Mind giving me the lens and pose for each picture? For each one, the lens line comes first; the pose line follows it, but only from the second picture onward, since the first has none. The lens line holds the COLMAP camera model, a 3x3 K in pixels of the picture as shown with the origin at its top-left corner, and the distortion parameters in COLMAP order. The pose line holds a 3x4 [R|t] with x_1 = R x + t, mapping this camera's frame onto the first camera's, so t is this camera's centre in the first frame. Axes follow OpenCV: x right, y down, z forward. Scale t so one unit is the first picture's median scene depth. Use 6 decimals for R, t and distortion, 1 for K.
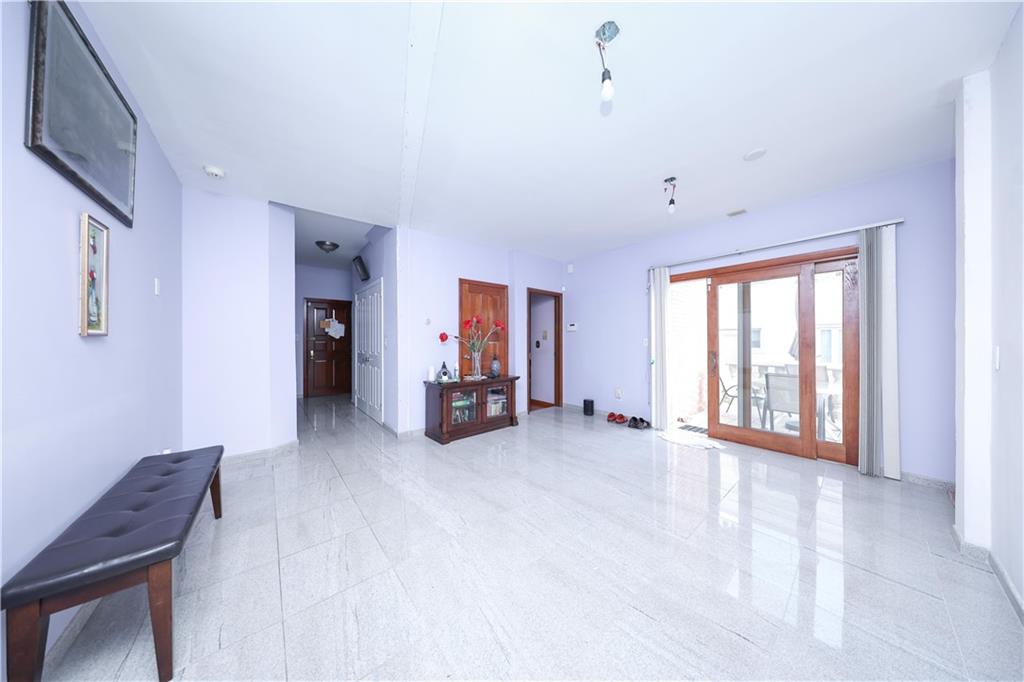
lens RADIAL K [[294.5, 0, 499.3], [0, 294.5, 342.3], [0, 0, 1]] dist [-0.000691, -0.000058]
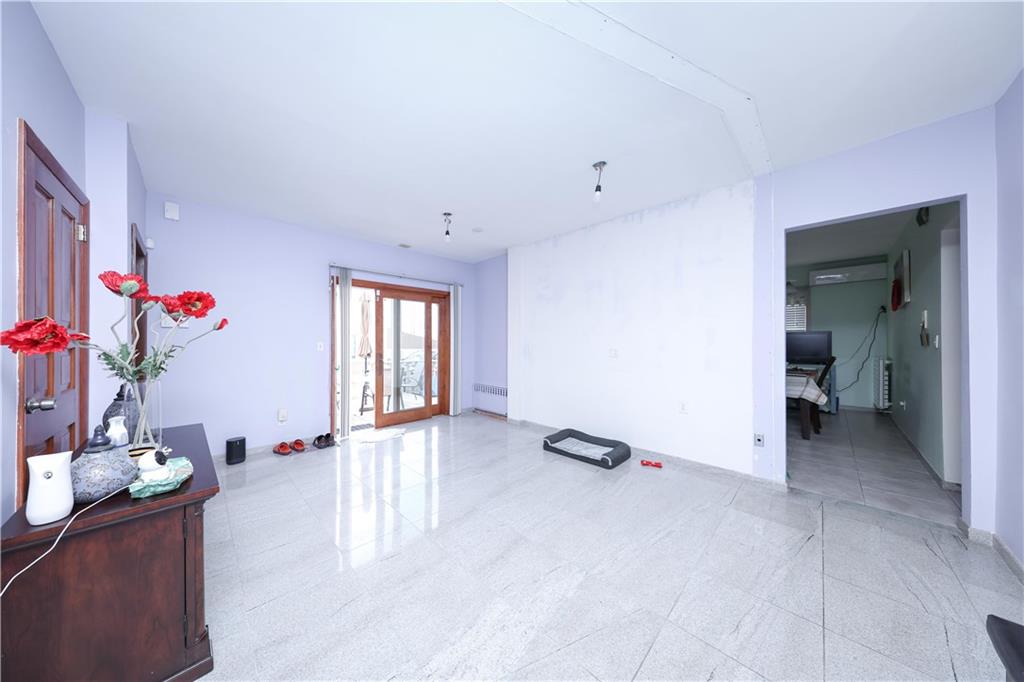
lens RADIAL K [[294.5, 0, 499.3], [0, 294.5, 342.3], [0, 0, 1]] dist [-0.000691, -0.000058]
pose [[-0.066839, 0.001158, 0.997763, -0.503176], [0.007160, 0.999974, -0.000681, -0.009947], [-0.997738, 0.007098, -0.066846, 0.658422]]
